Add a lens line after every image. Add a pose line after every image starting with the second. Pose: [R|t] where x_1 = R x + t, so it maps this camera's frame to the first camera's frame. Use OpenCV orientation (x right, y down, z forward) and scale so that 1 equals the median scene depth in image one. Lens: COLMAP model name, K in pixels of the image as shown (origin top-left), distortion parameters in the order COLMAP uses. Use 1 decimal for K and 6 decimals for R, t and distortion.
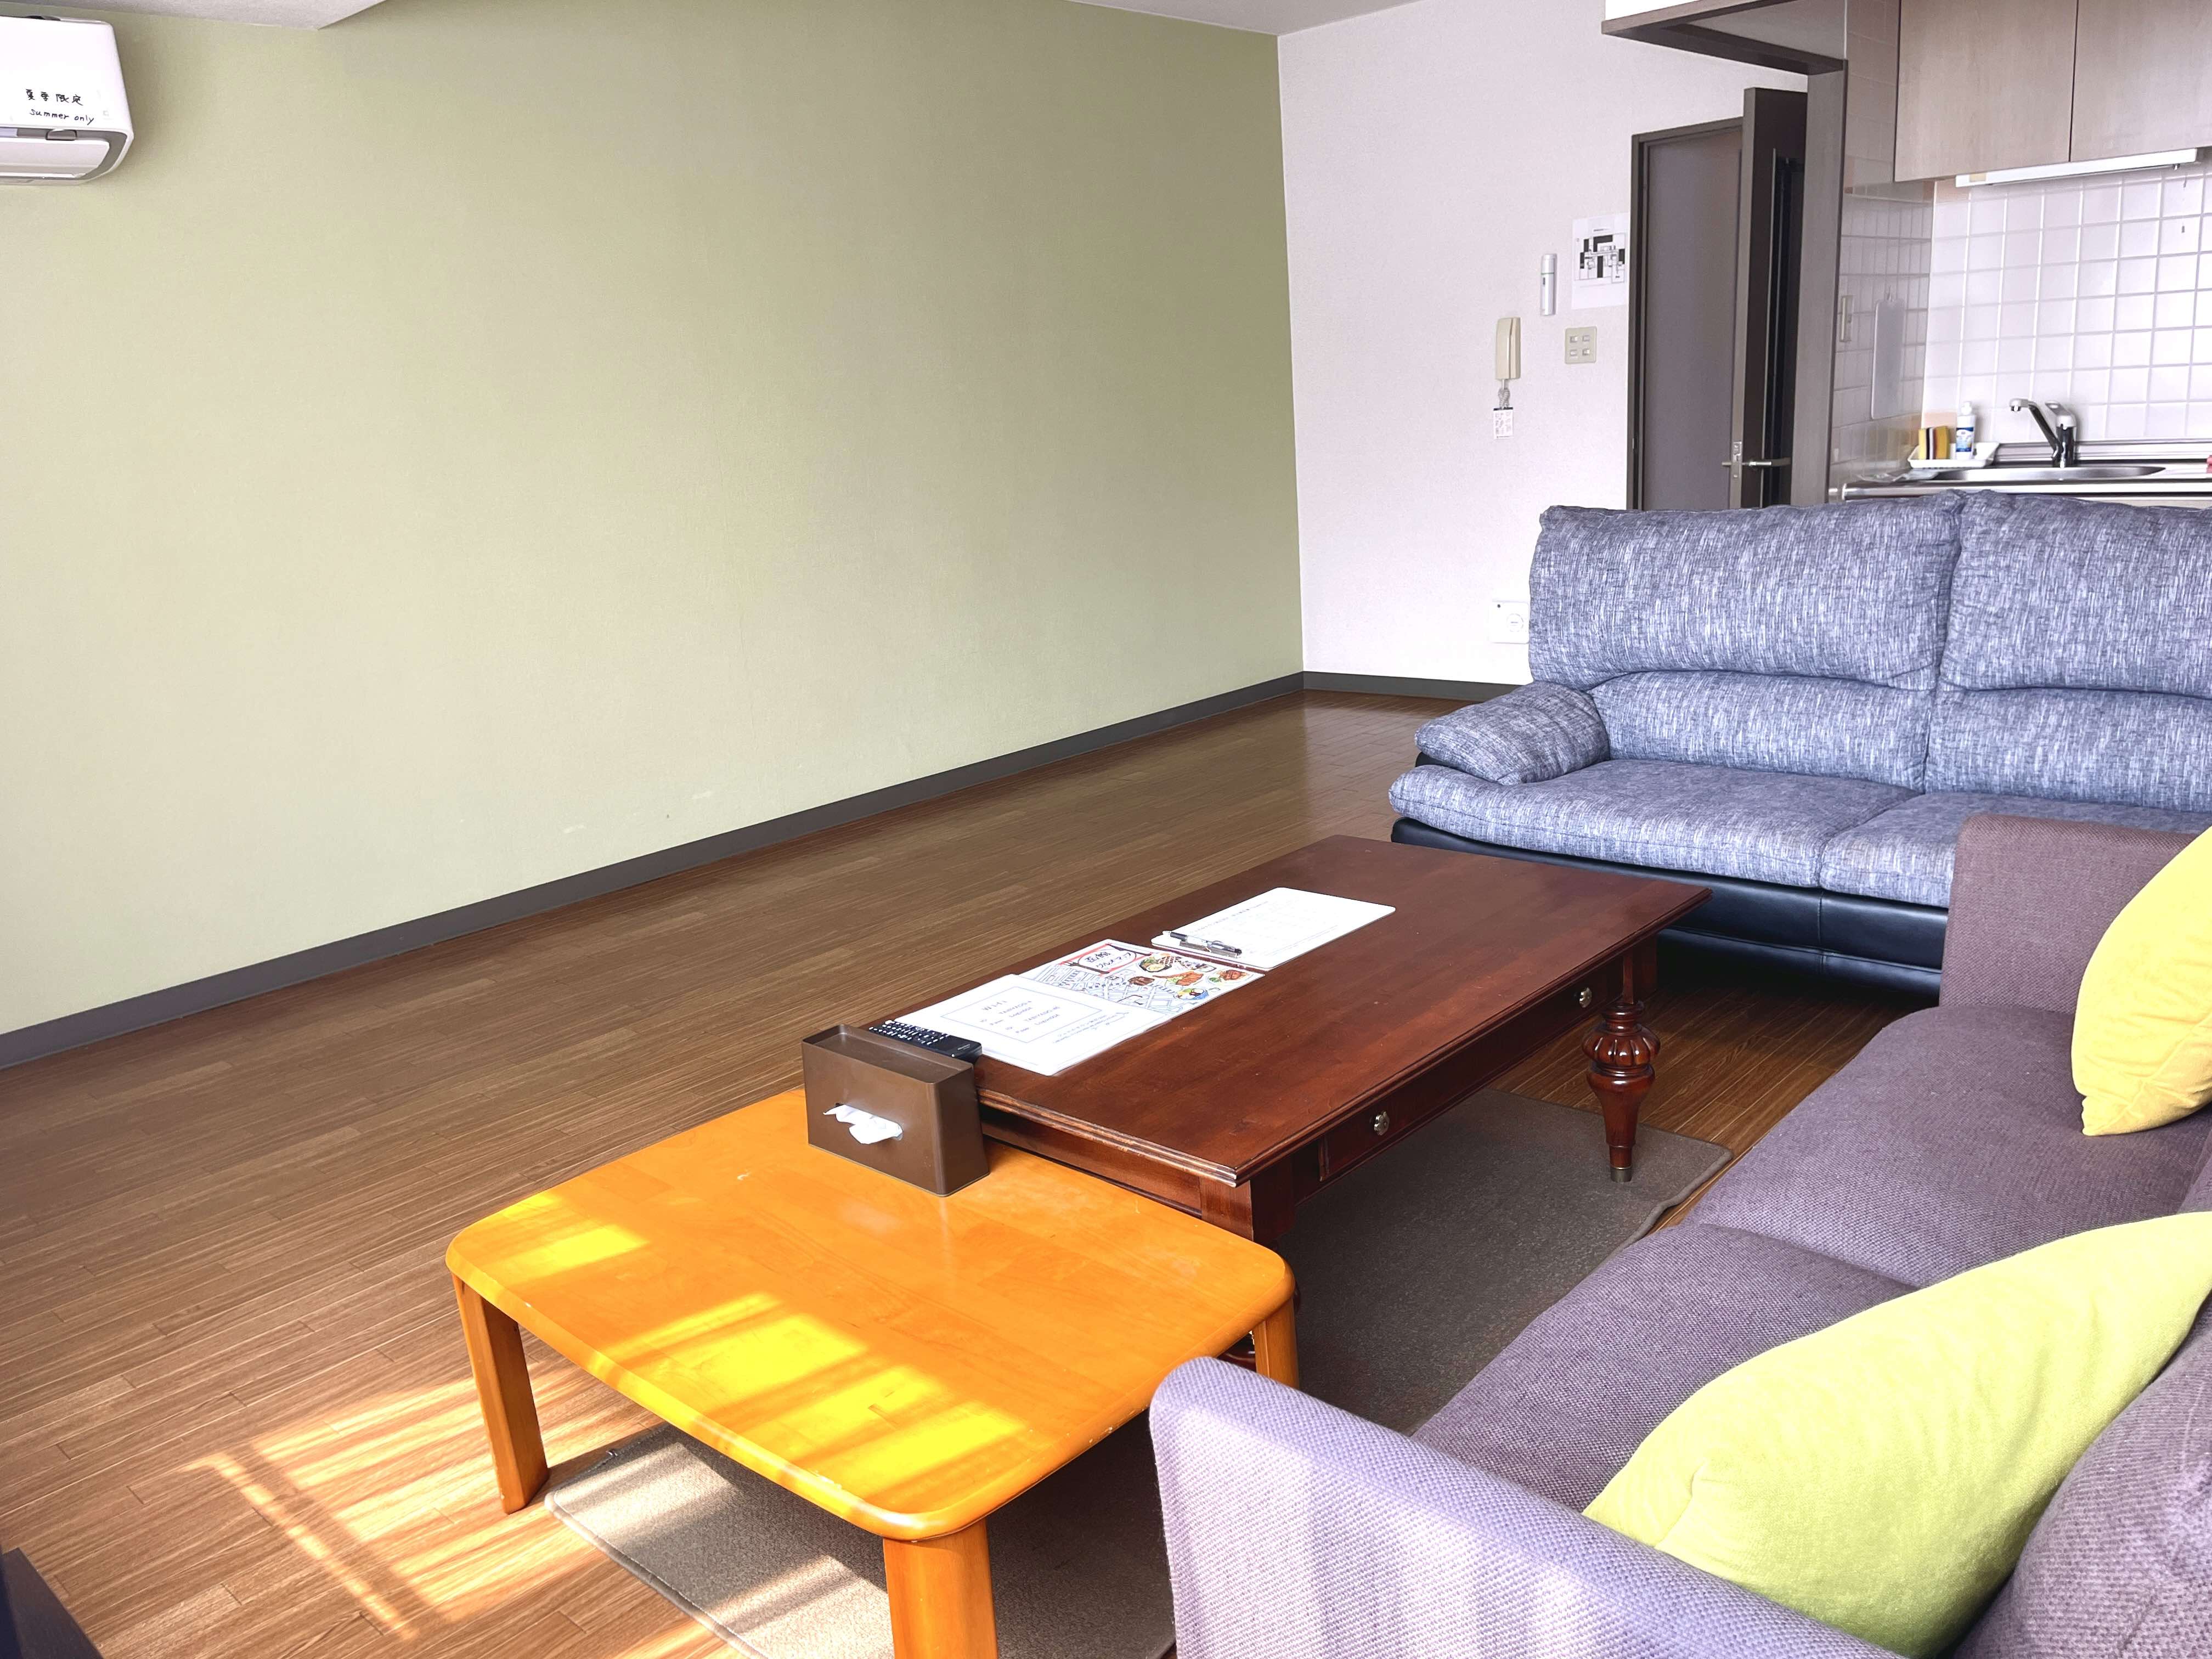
lens RADIAL K [[1677.2, 0, 1100.3], [0, 1677.2, 817.6], [0, 0, 1]] dist [0.060358, -0.023132]
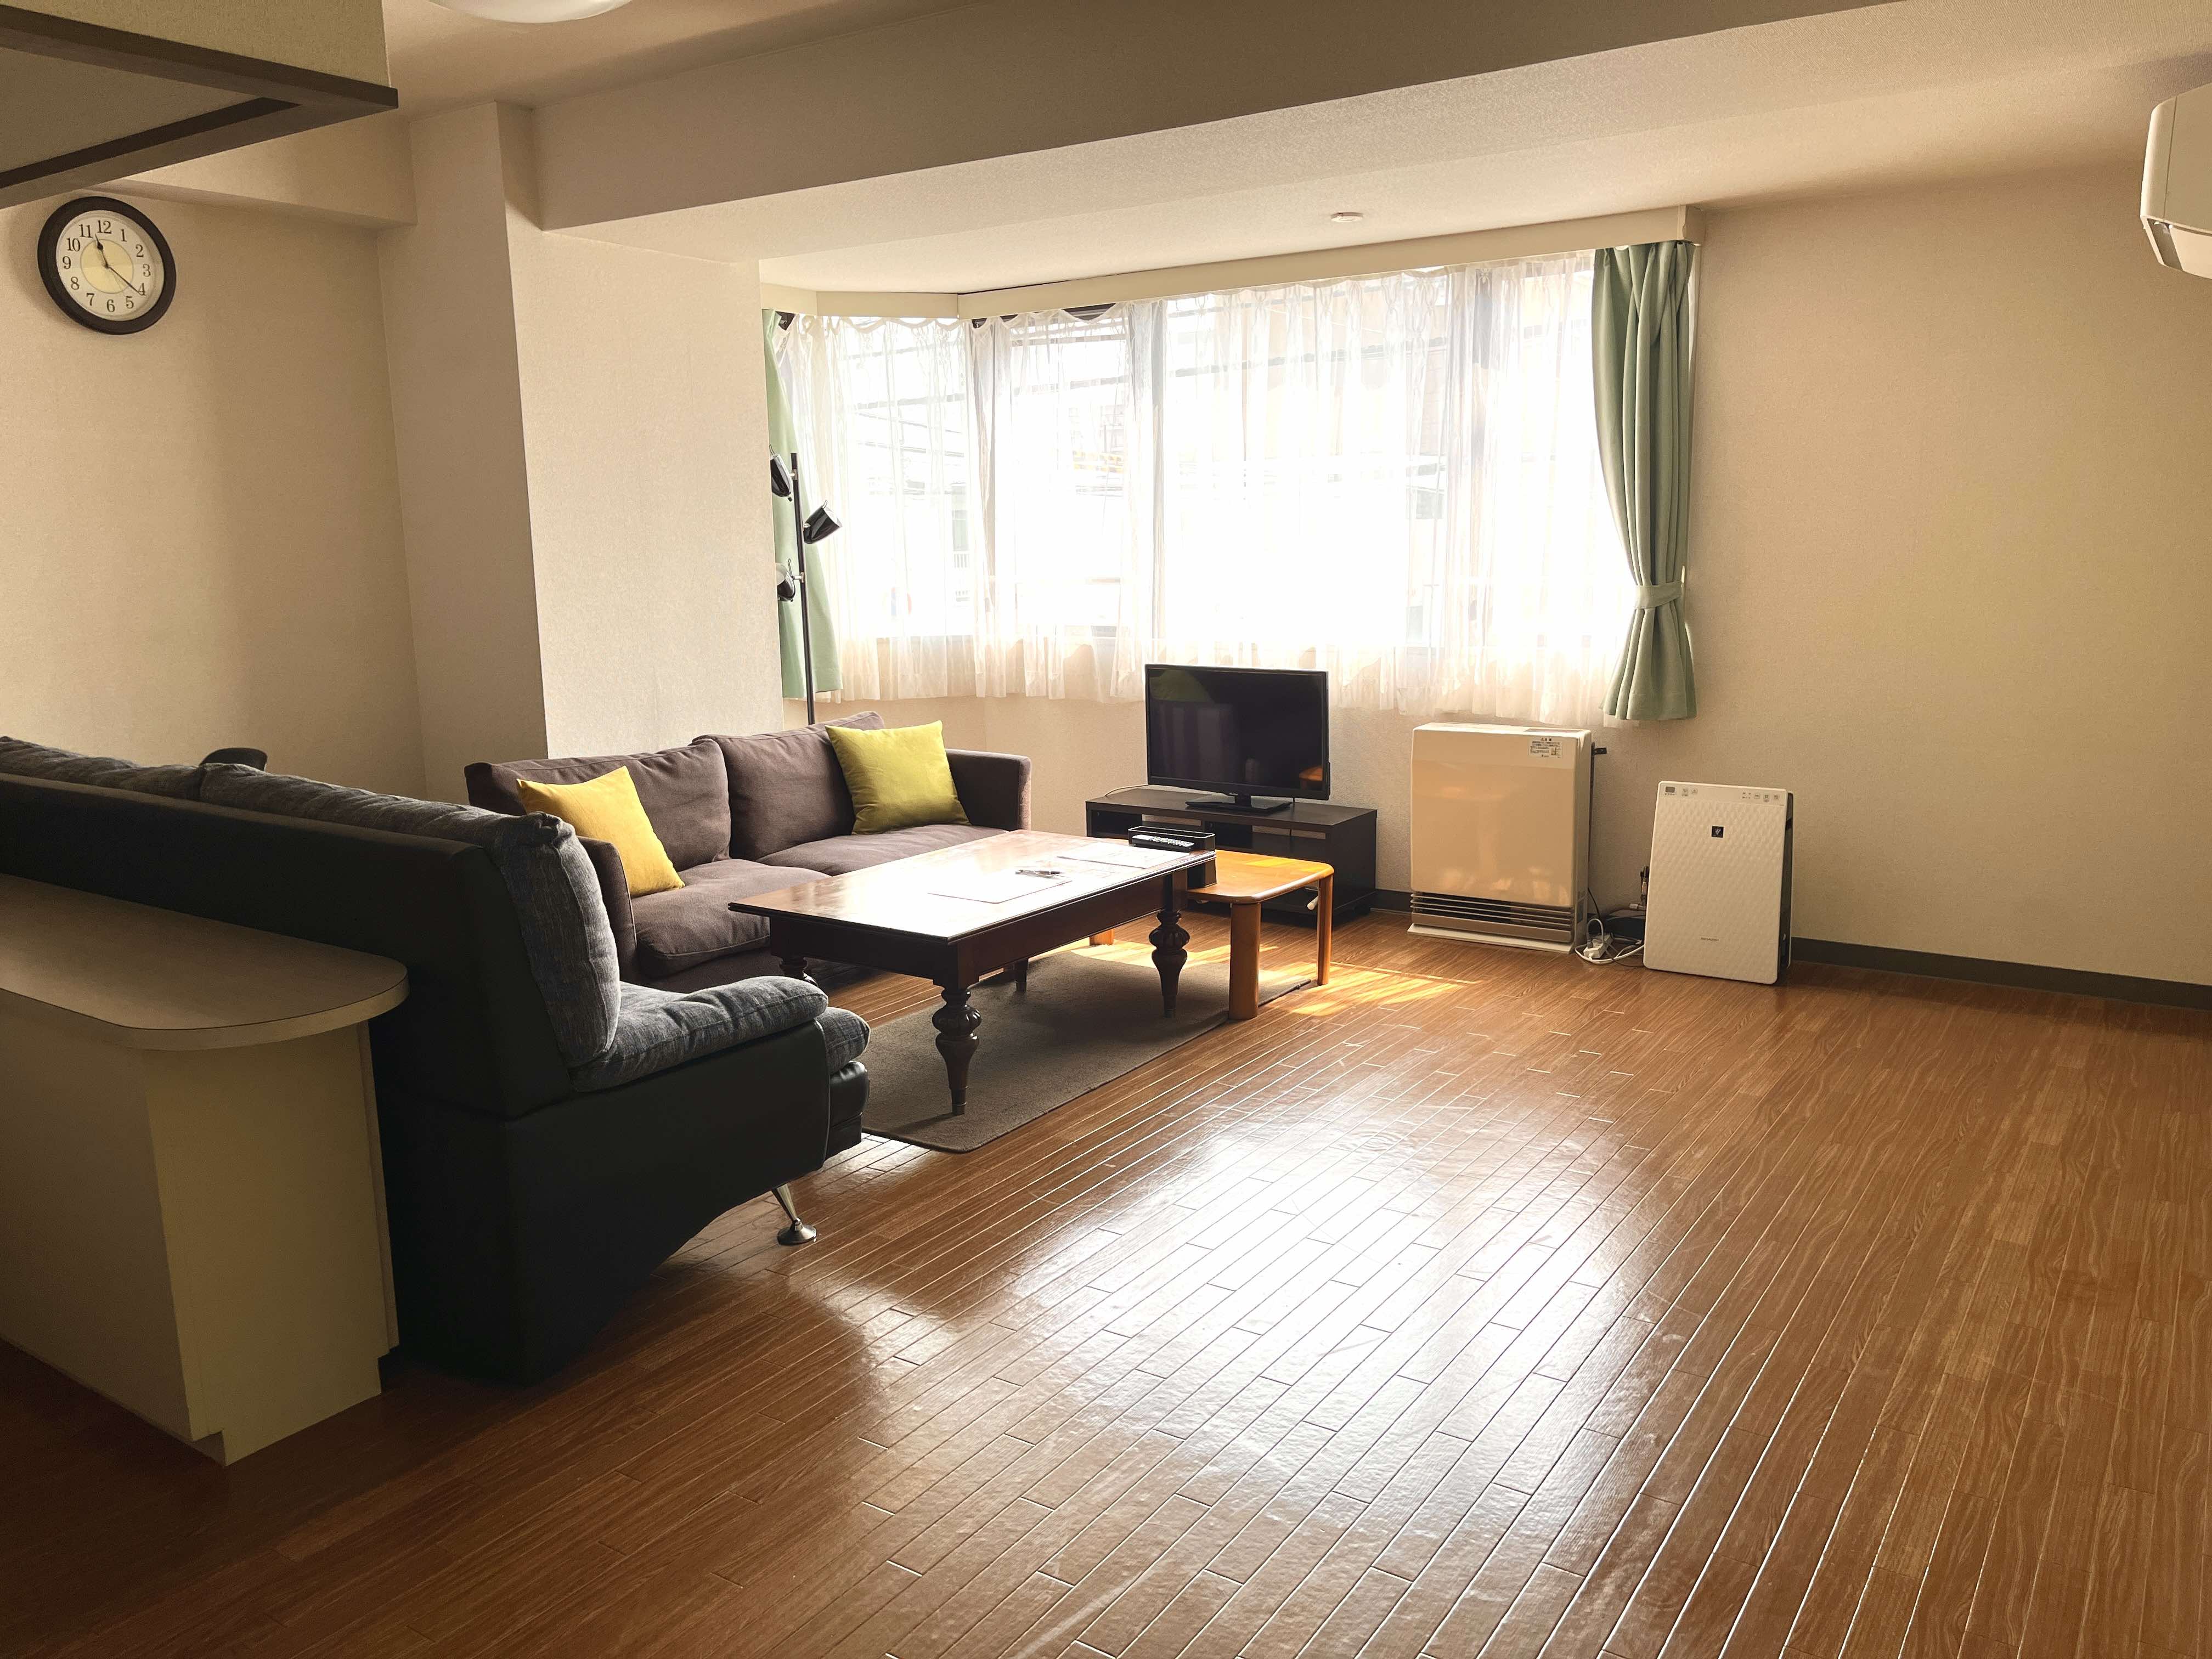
lens RADIAL K [[1677.2, 0, 1097.7], [0, 1677.2, 834.1], [0, 0, 1]] dist [0.060358, -0.023132]
pose [[-0.986955, 0.115249, -0.112417, 0.139921], [0.057399, 0.904257, 0.423112, -0.525094], [0.150418, 0.411140, -0.899076, 1.927283]]
